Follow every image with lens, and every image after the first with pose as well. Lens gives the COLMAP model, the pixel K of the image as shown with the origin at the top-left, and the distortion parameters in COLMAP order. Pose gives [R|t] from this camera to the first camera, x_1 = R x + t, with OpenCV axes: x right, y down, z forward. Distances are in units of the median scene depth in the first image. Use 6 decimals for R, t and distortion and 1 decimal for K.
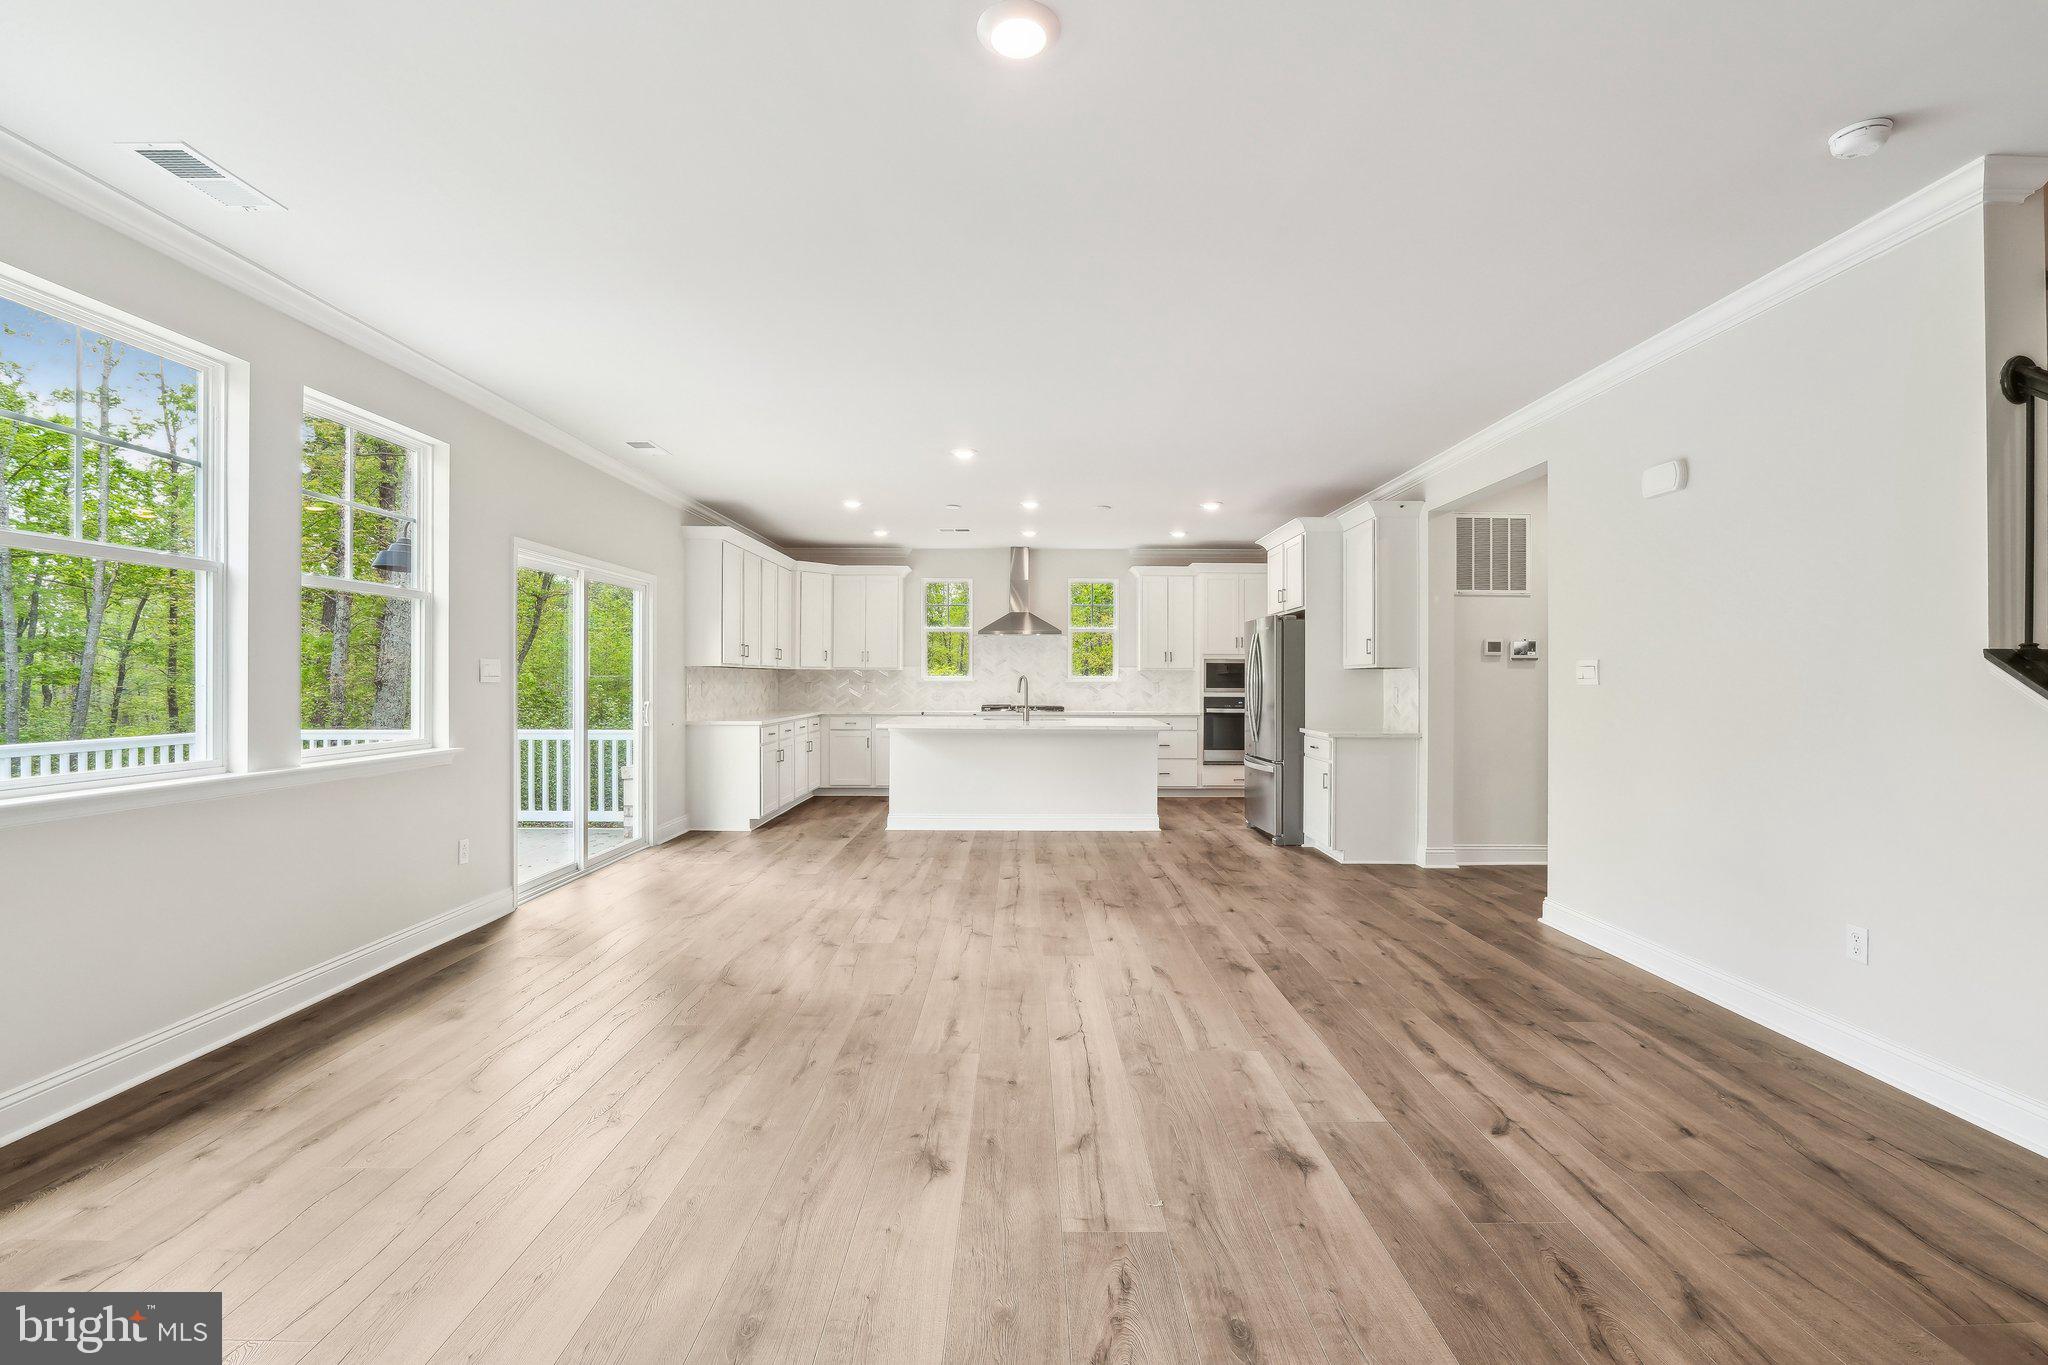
lens RADIAL K [[896.6, 0, 1030.1], [0, 896.6, 681.9], [0, 0, 1]] dist [-0.011640, 0.001946]
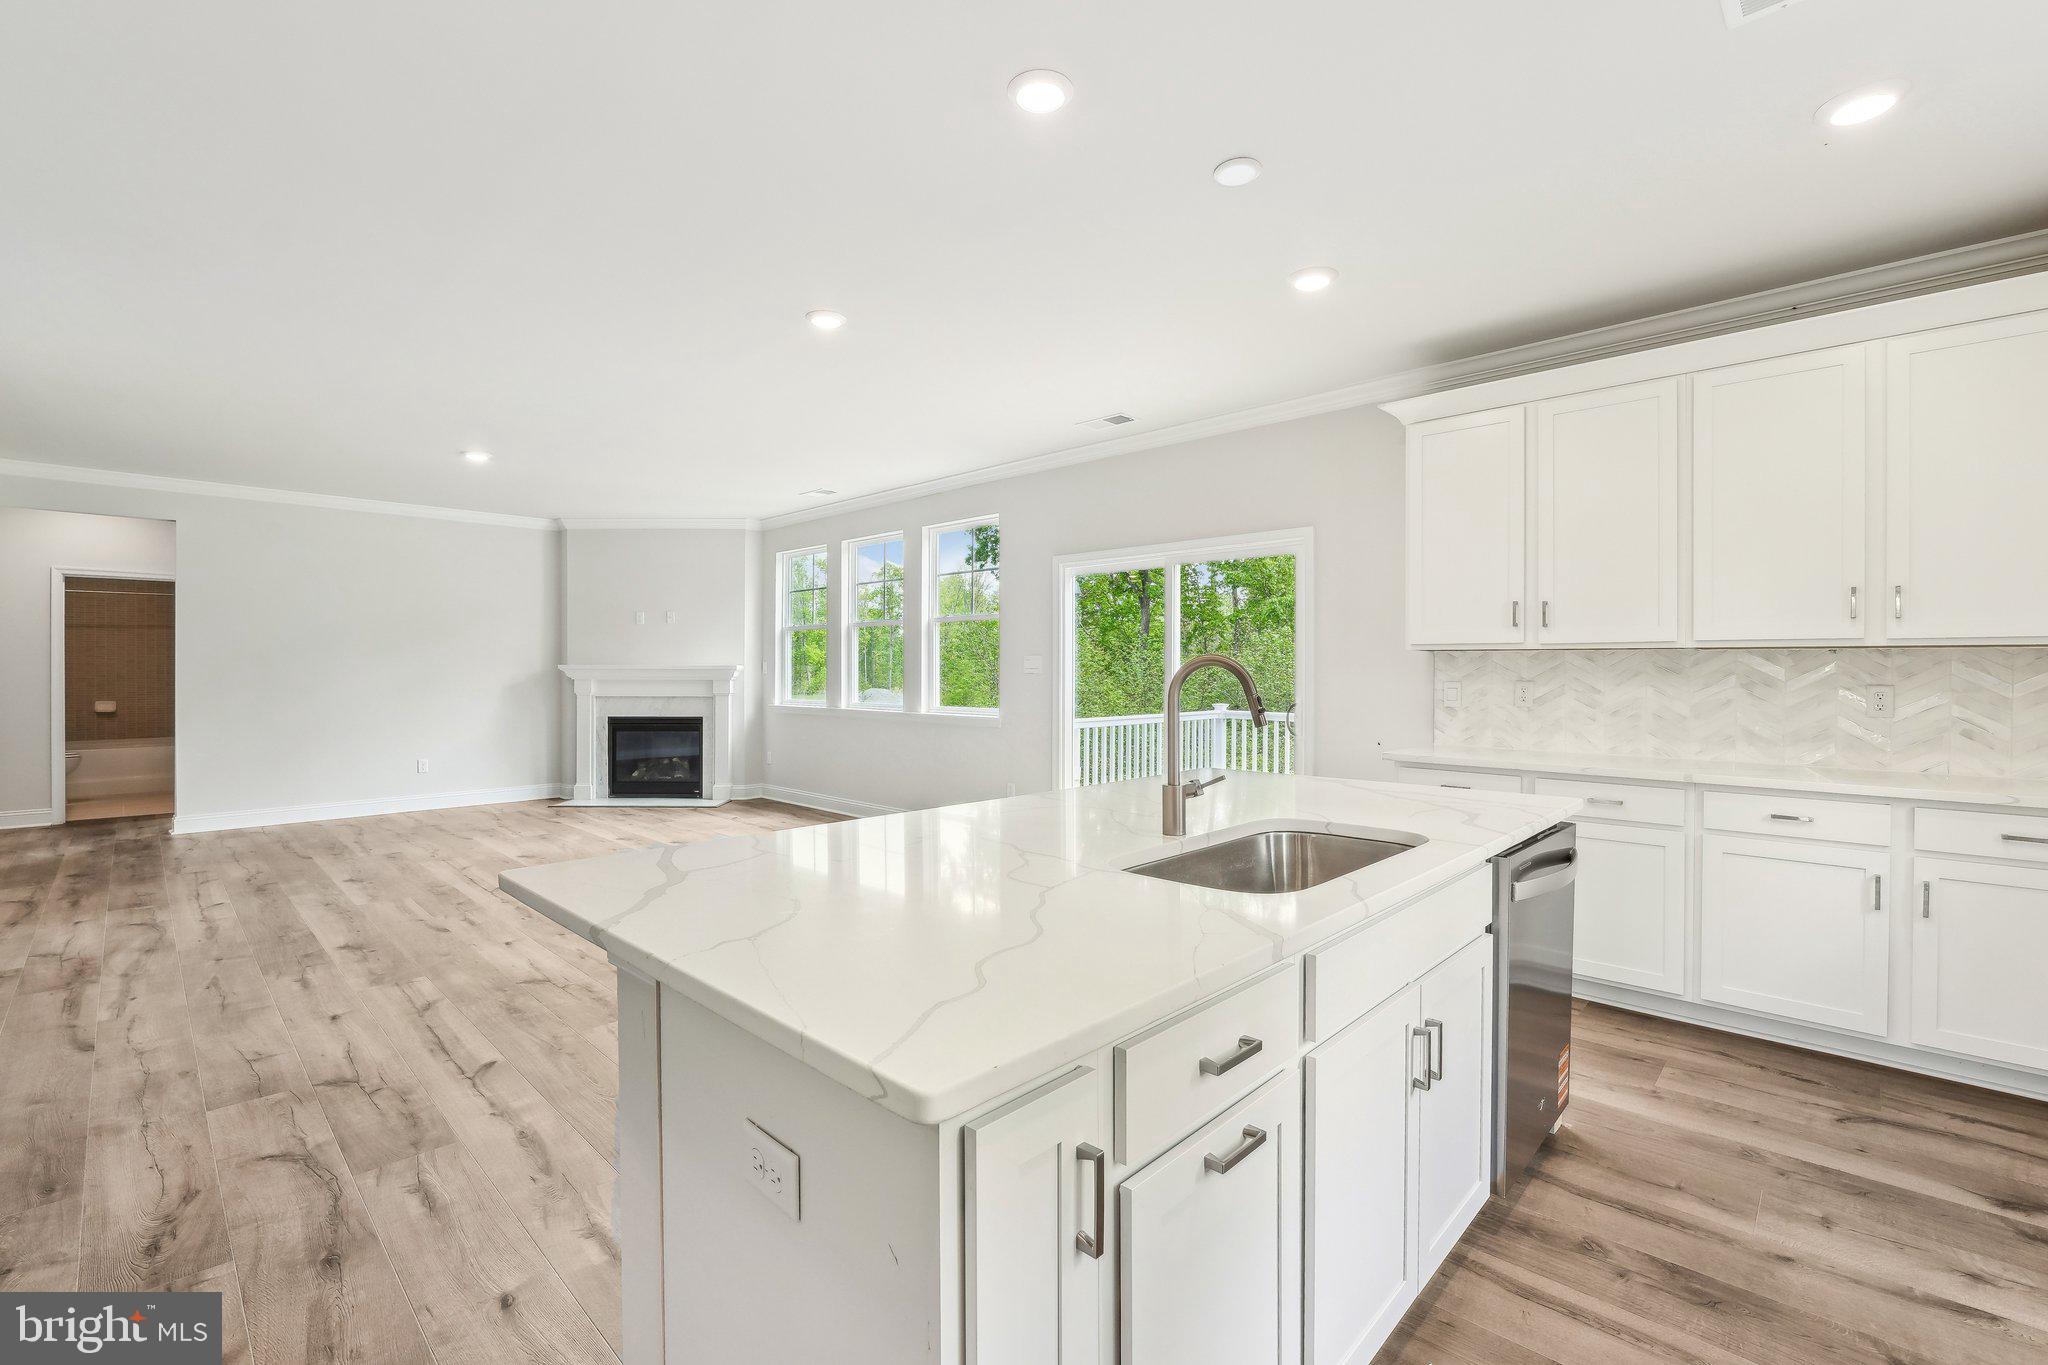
lens RADIAL K [[896.6, 0, 1024.7], [0, 896.6, 671.9], [0, 0, 1]] dist [-0.011640, 0.001946]
pose [[-0.711302, -0.003134, -0.702880, 0.162117], [-0.007036, 0.999972, 0.002662, -0.003109], [0.702852, 0.006839, -0.711304, 0.909717]]
